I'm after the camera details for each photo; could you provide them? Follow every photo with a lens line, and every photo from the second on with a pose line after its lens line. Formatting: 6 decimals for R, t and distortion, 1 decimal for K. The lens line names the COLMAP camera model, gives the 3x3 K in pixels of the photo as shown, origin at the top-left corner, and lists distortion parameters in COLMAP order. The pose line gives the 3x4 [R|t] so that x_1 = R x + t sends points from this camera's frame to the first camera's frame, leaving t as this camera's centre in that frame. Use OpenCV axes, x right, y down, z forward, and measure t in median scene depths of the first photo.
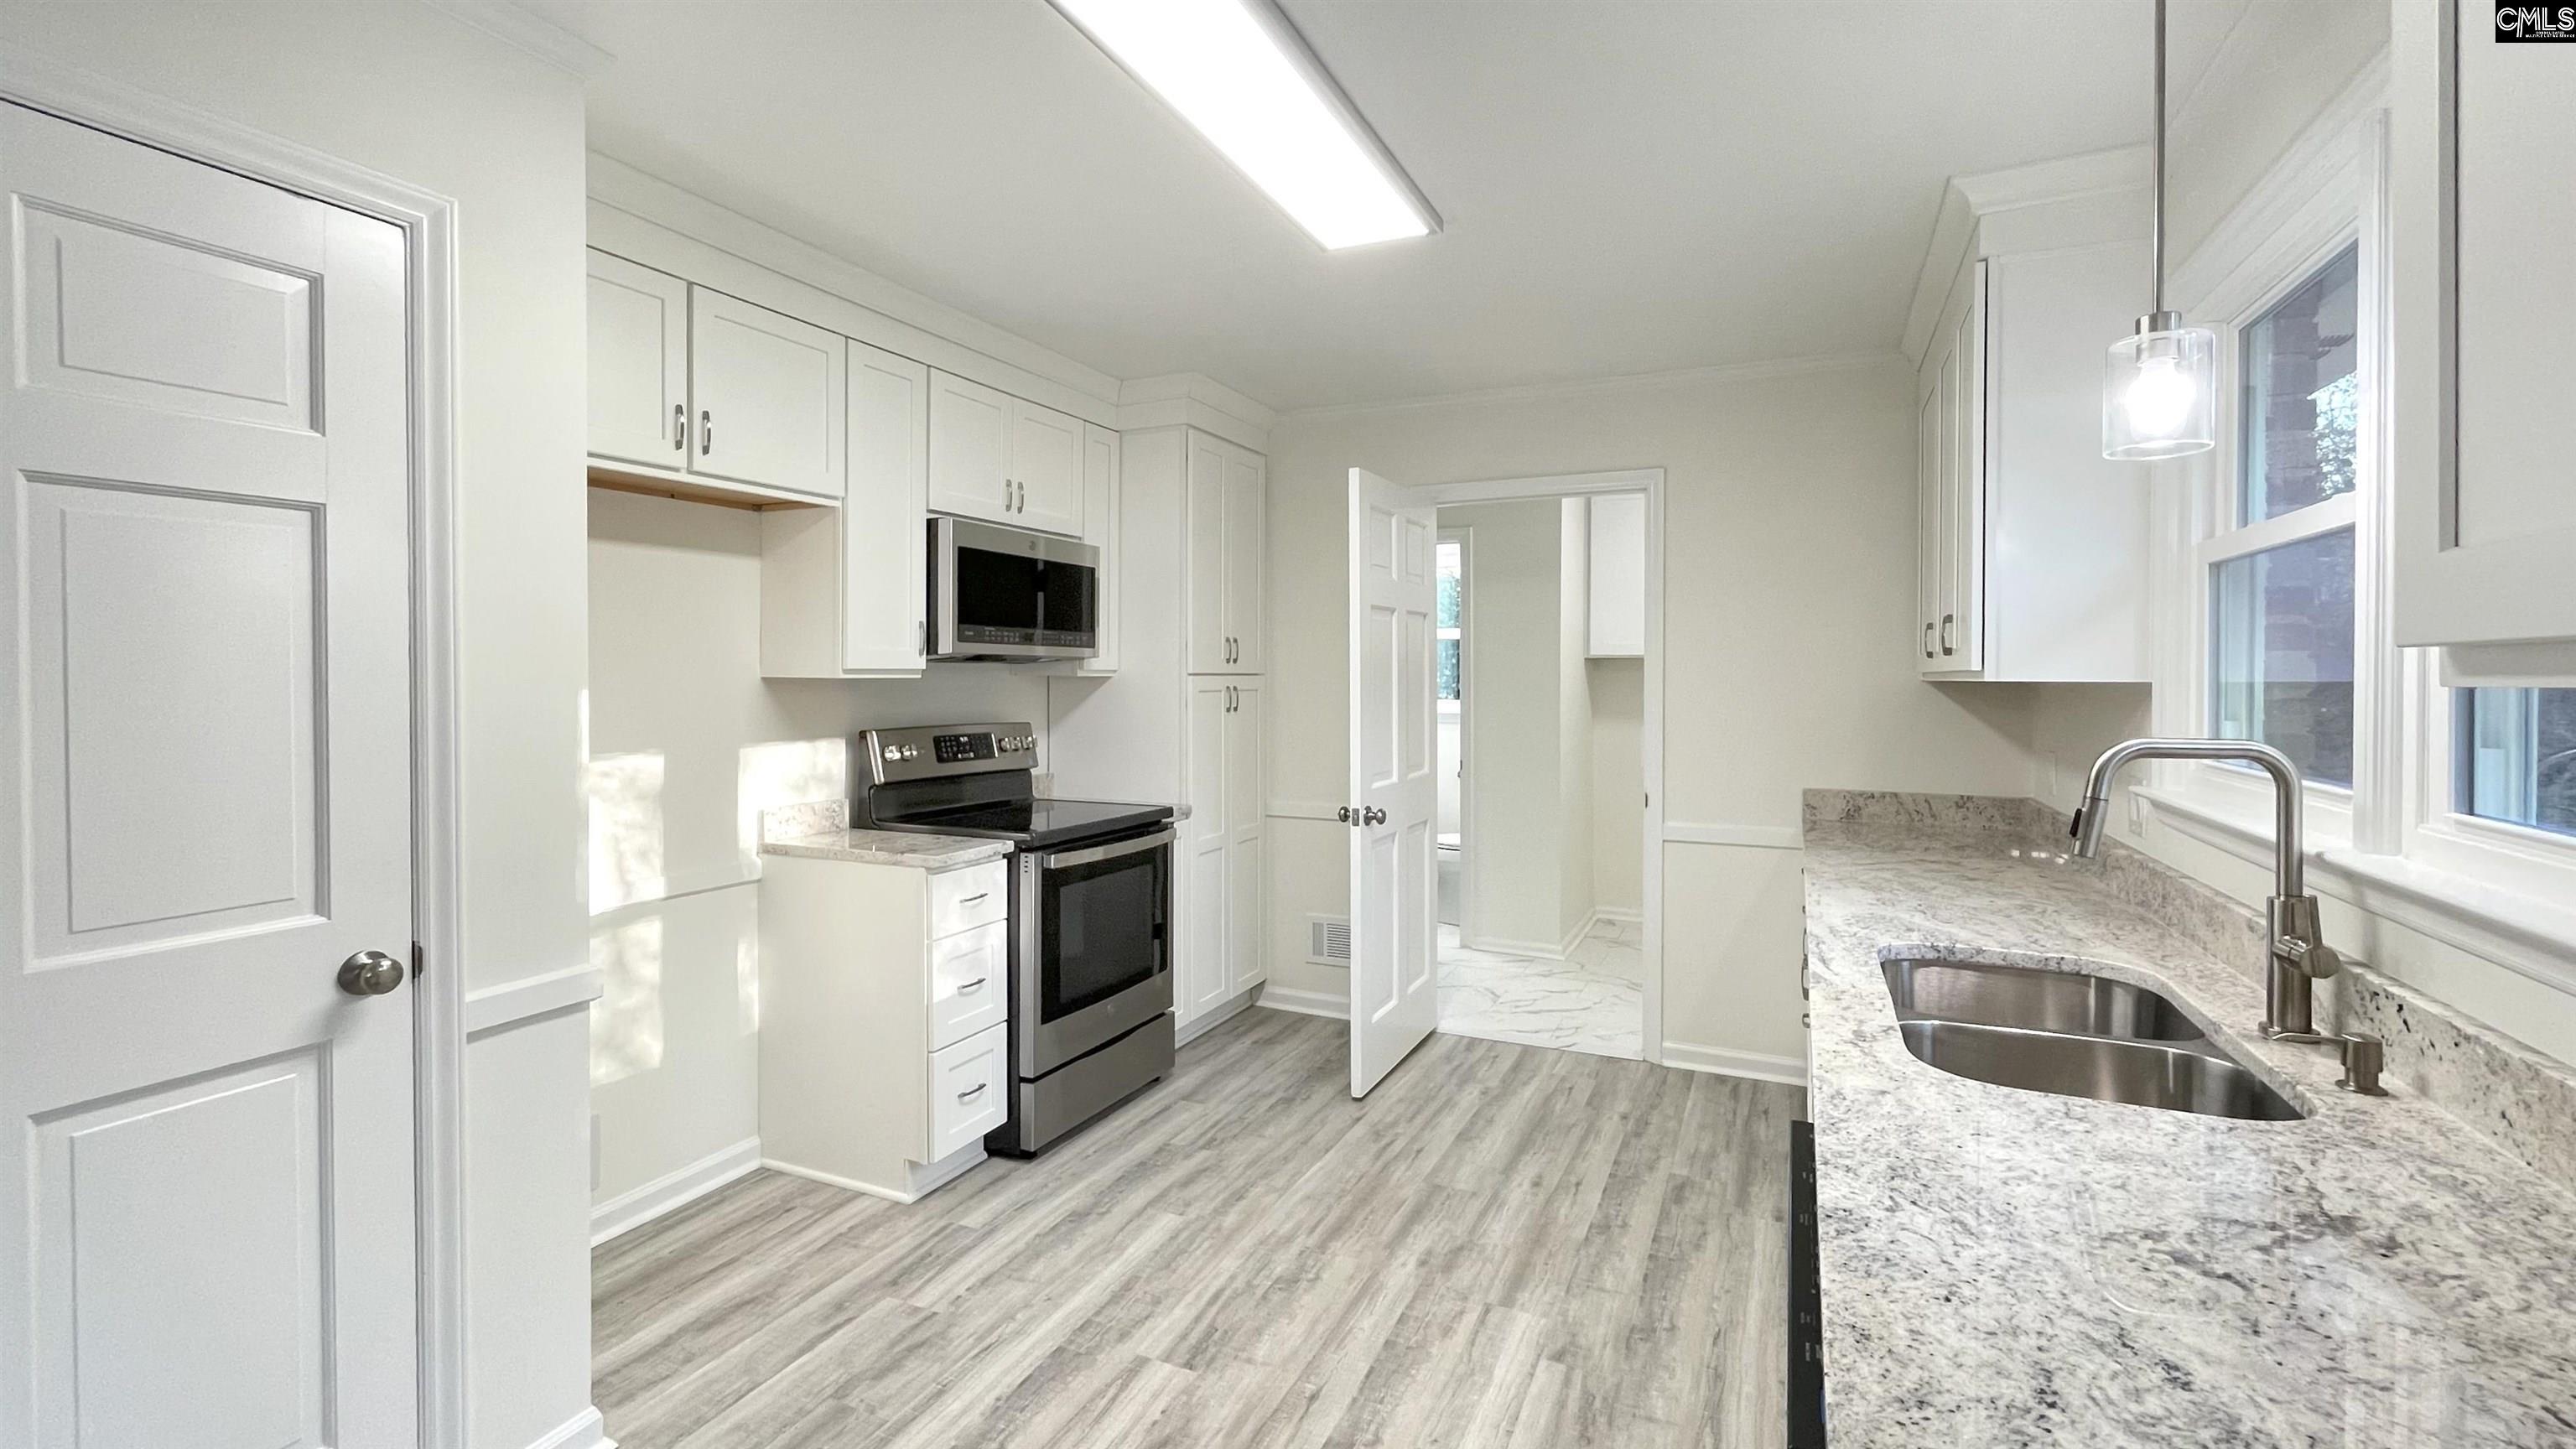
lens RADIAL K [[1099.3, 0, 1286.5], [0, 1099.3, 681.1], [0, 0, 1]] dist [-0.000078, -0.000146]
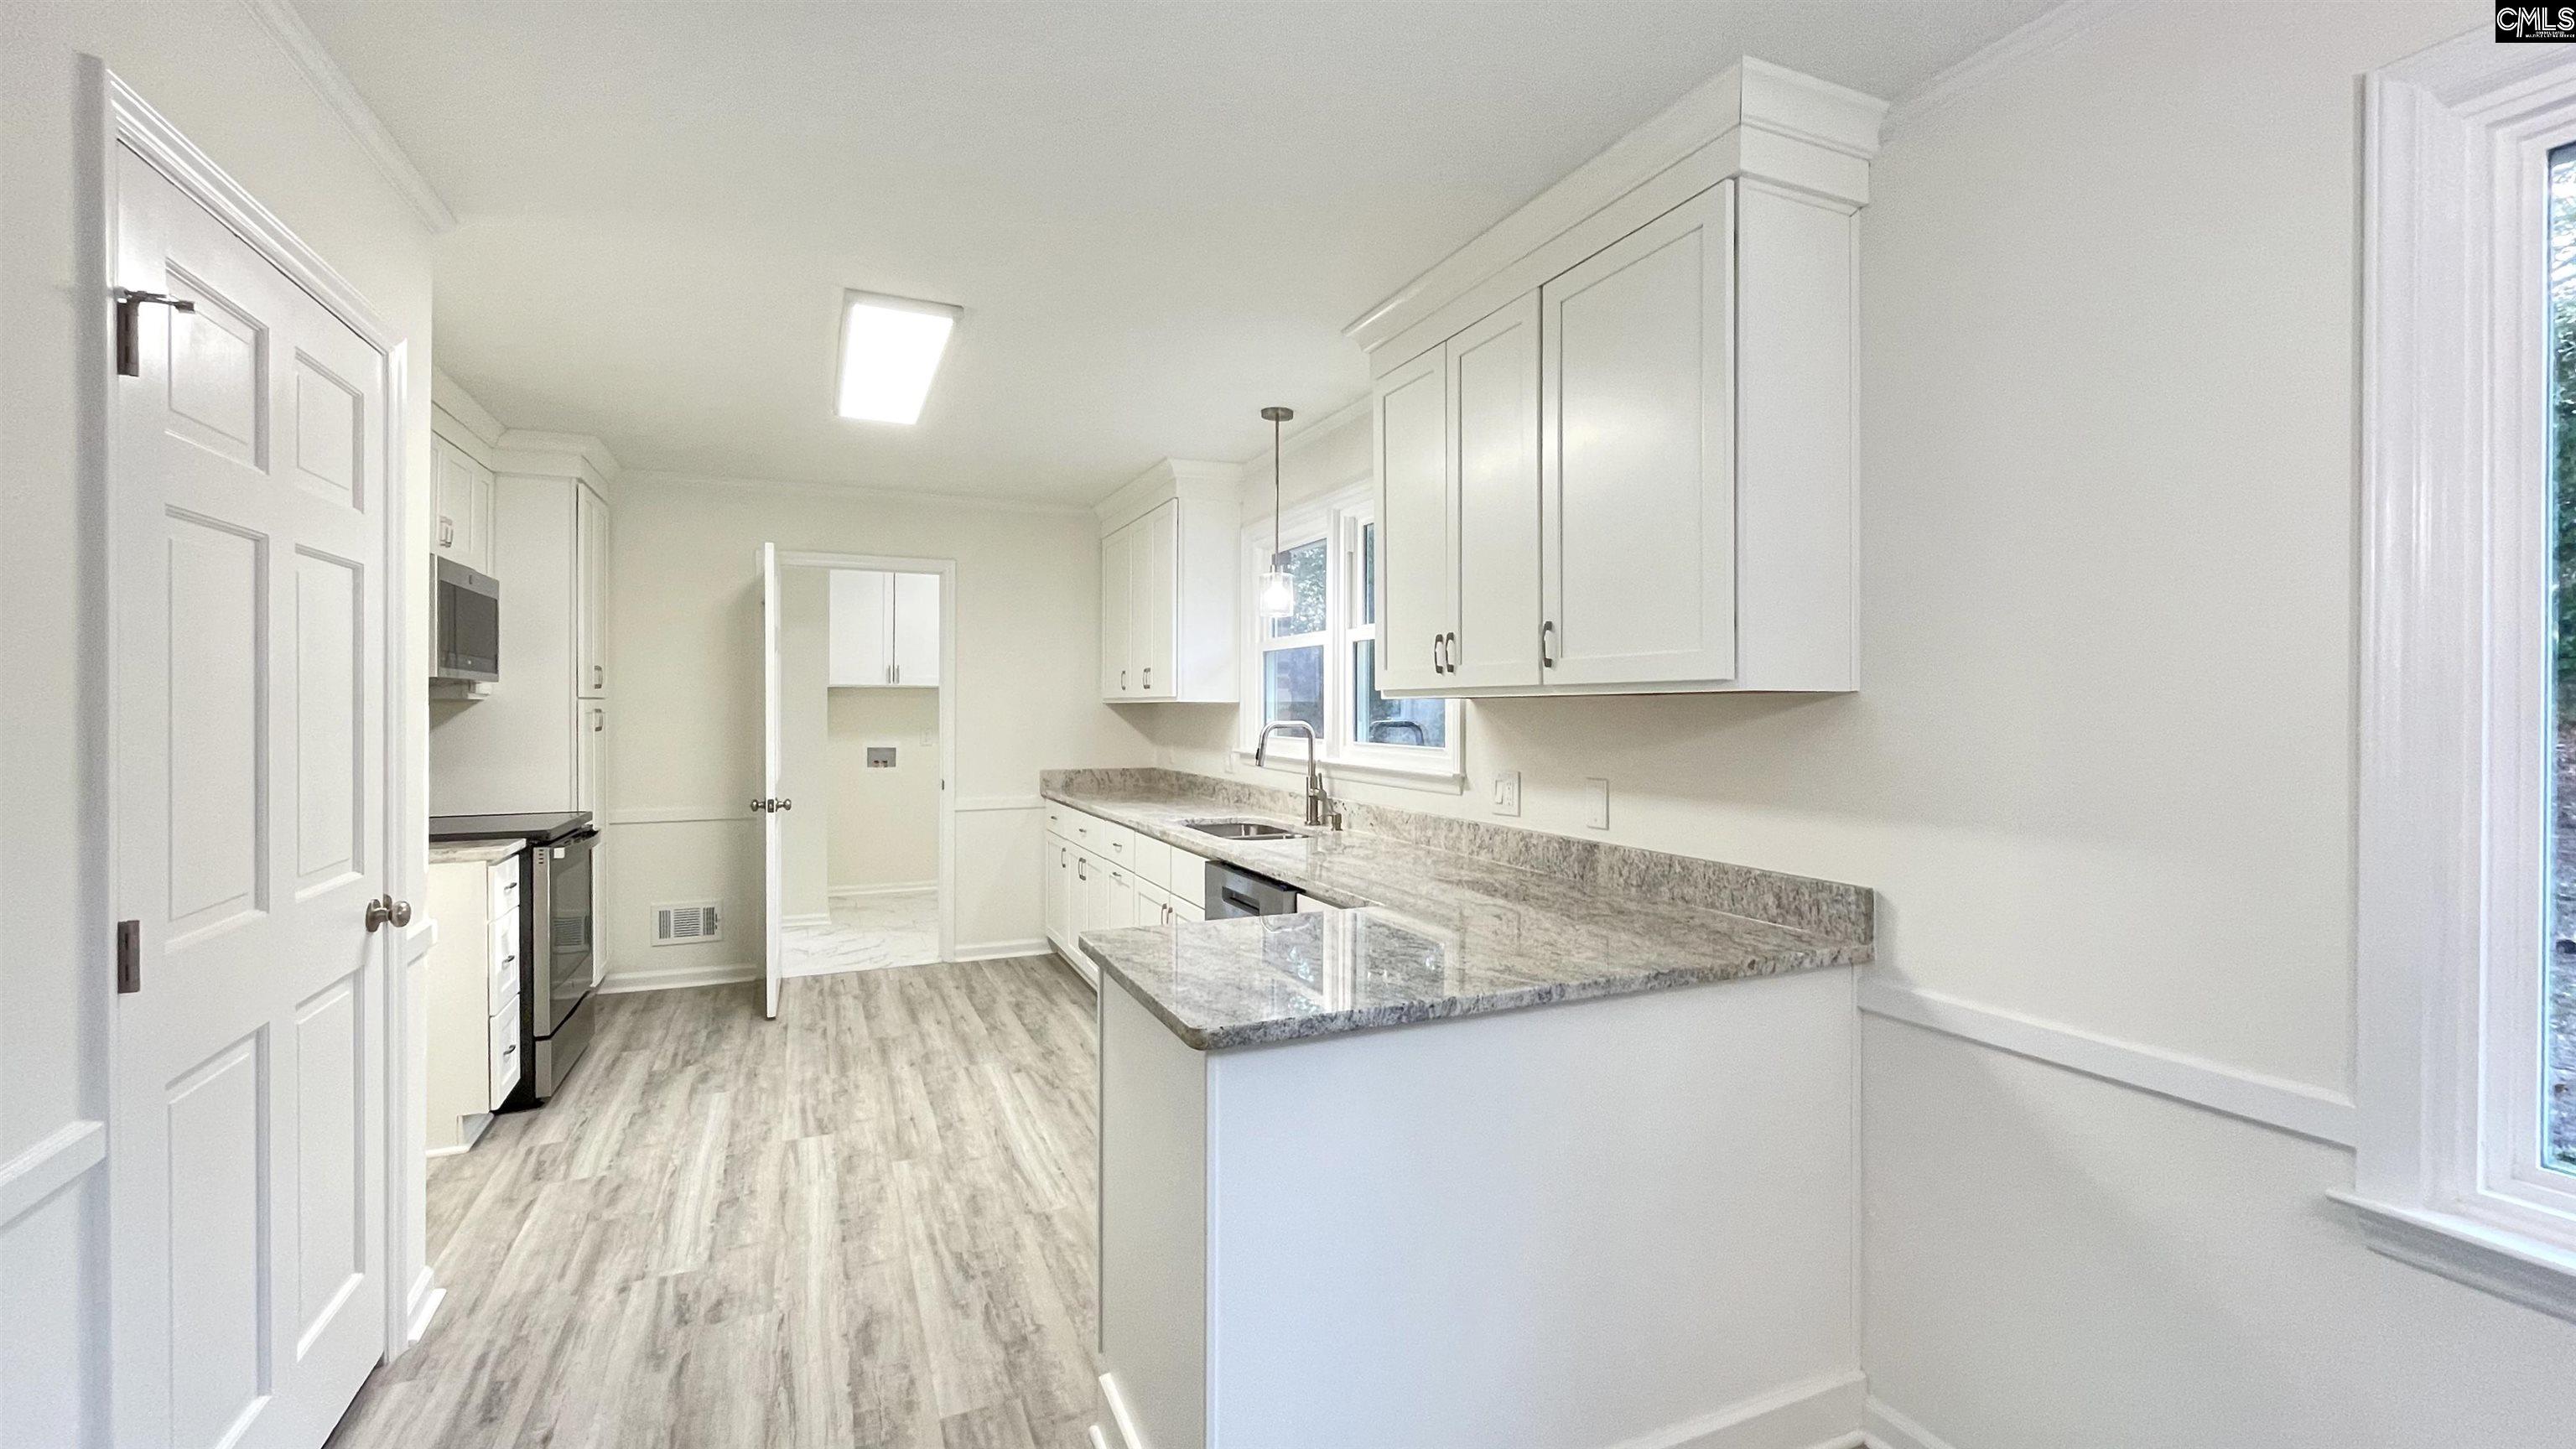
lens RADIAL K [[1072.9, 0, 1284.6], [0, 1072.9, 704.1], [0, 0, 1]] dist [-0.001482, -0.000281]
pose [[0.656116, 0.000056, 0.754660, -0.607139], [0.004019, 0.999986, -0.003569, 0.009775], [-0.754649, 0.005375, 0.656106, -0.381268]]
